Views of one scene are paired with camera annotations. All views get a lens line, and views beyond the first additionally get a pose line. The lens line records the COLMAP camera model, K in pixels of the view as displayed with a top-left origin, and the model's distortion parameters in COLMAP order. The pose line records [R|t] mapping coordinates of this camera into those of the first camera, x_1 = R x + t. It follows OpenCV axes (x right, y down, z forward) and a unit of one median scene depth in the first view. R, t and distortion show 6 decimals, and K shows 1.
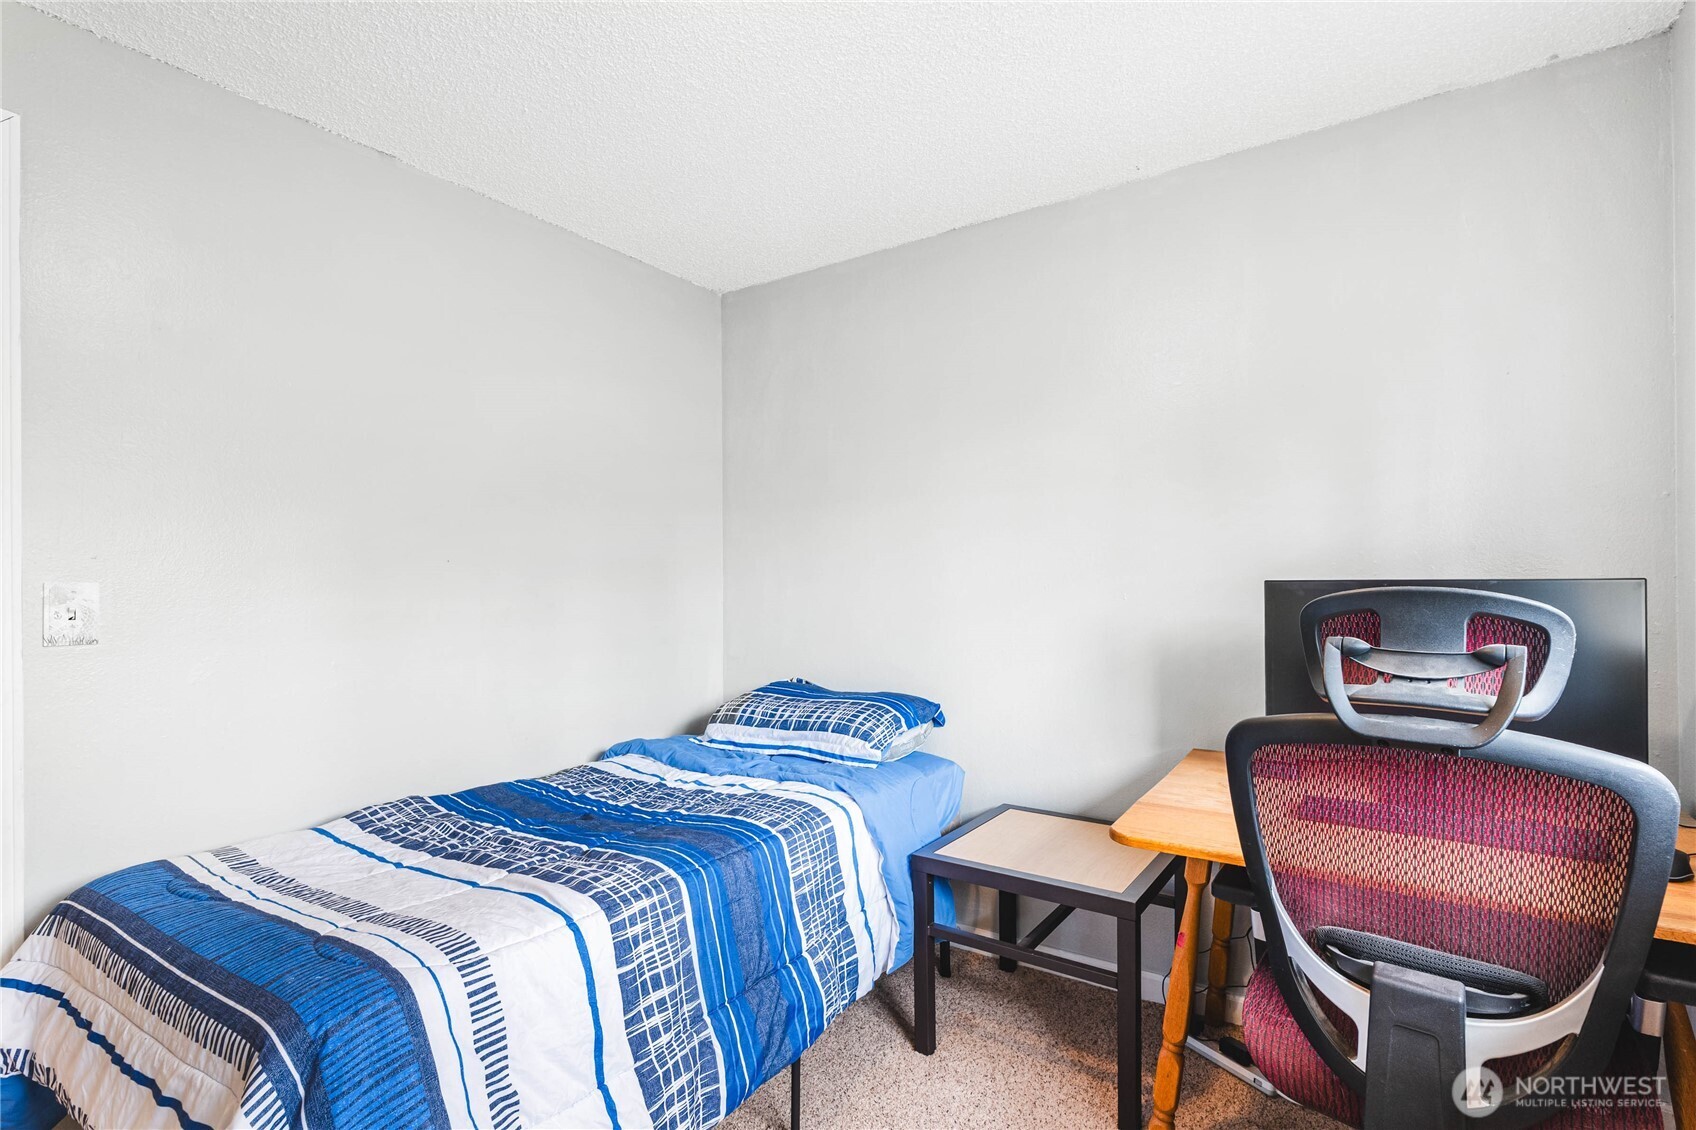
lens RADIAL K [[803.2, 0, 847.6], [0, 803.2, 570.3], [0, 0, 1]] dist [0.005158, -0.000536]
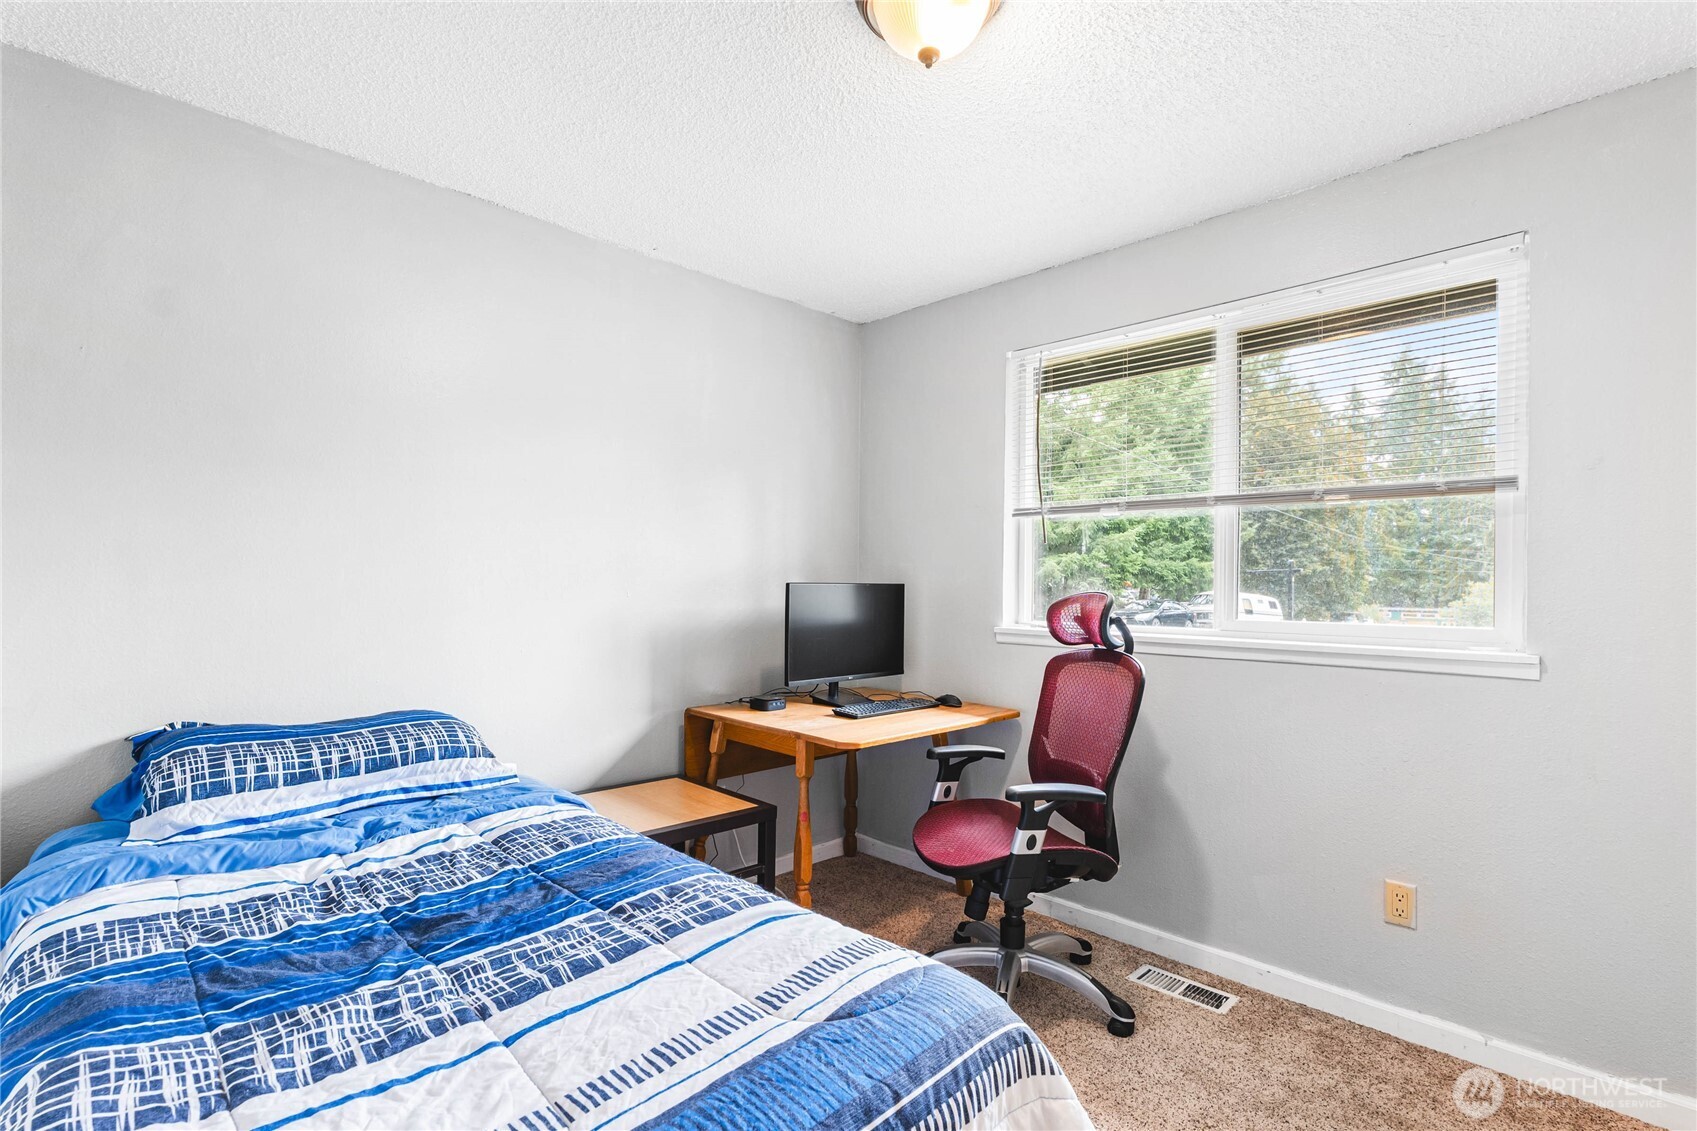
lens RADIAL K [[803.7, 0, 849.4], [0, 803.7, 574.2], [0, 0, 1]] dist [0.005158, -0.000536]
pose [[0.219513, 0.015629, 0.975484, -0.892752], [-0.017354, 0.999776, -0.012113, 0.020903], [-0.975455, -0.014270, 0.219735, 0.514795]]
